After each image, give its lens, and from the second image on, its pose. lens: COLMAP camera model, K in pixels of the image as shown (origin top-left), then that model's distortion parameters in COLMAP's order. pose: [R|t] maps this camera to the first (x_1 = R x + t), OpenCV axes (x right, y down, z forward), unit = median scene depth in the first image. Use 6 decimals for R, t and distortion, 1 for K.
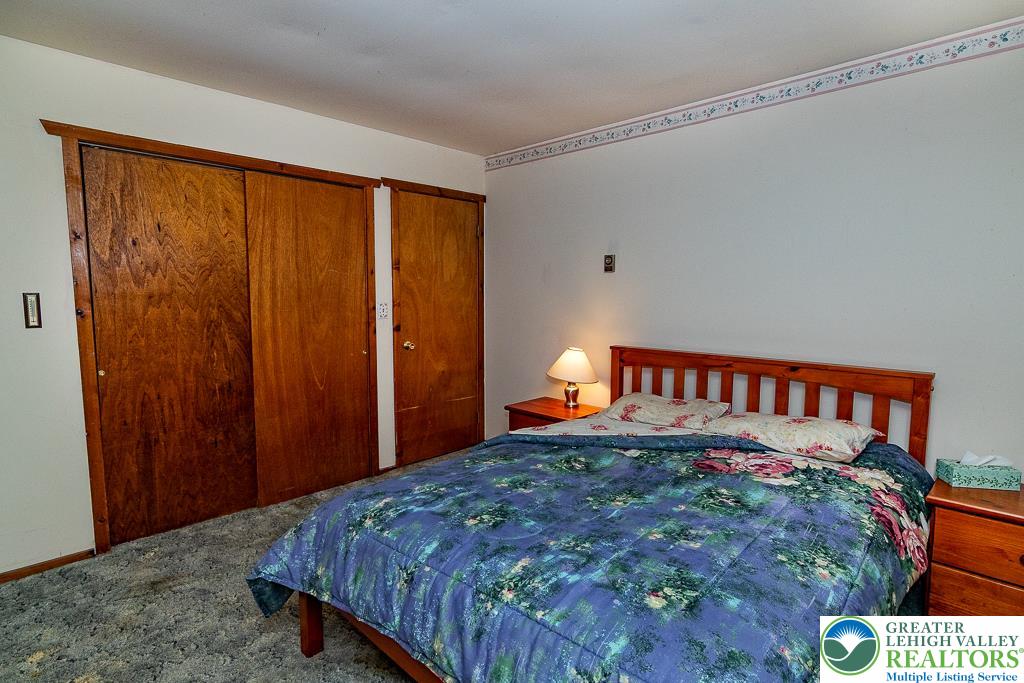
lens RADIAL K [[535.4, 0, 510.4], [0, 535.4, 339.3], [0, 0, 1]] dist [-0.003823, -0.000141]
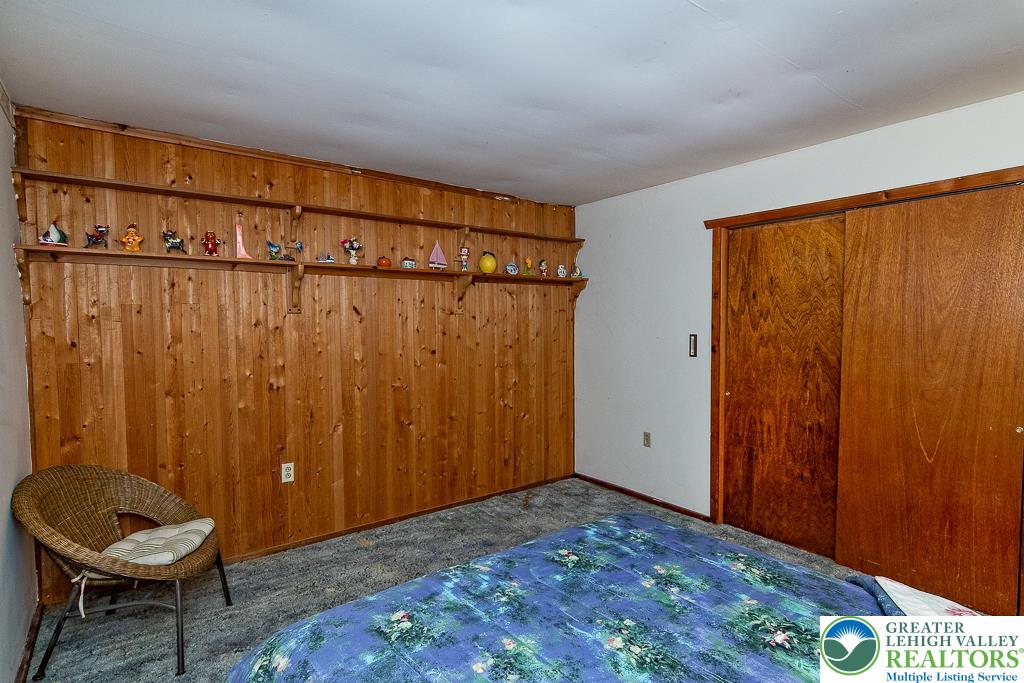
lens RADIAL K [[535.4, 0, 510.4], [0, 535.4, 339.3], [0, 0, 1]] dist [-0.003823, -0.000141]
pose [[-0.172793, 0.028949, -0.984533, 0.621322], [-0.082285, 0.995649, 0.043718, -0.082134], [0.981515, 0.088567, -0.169659, 0.633912]]
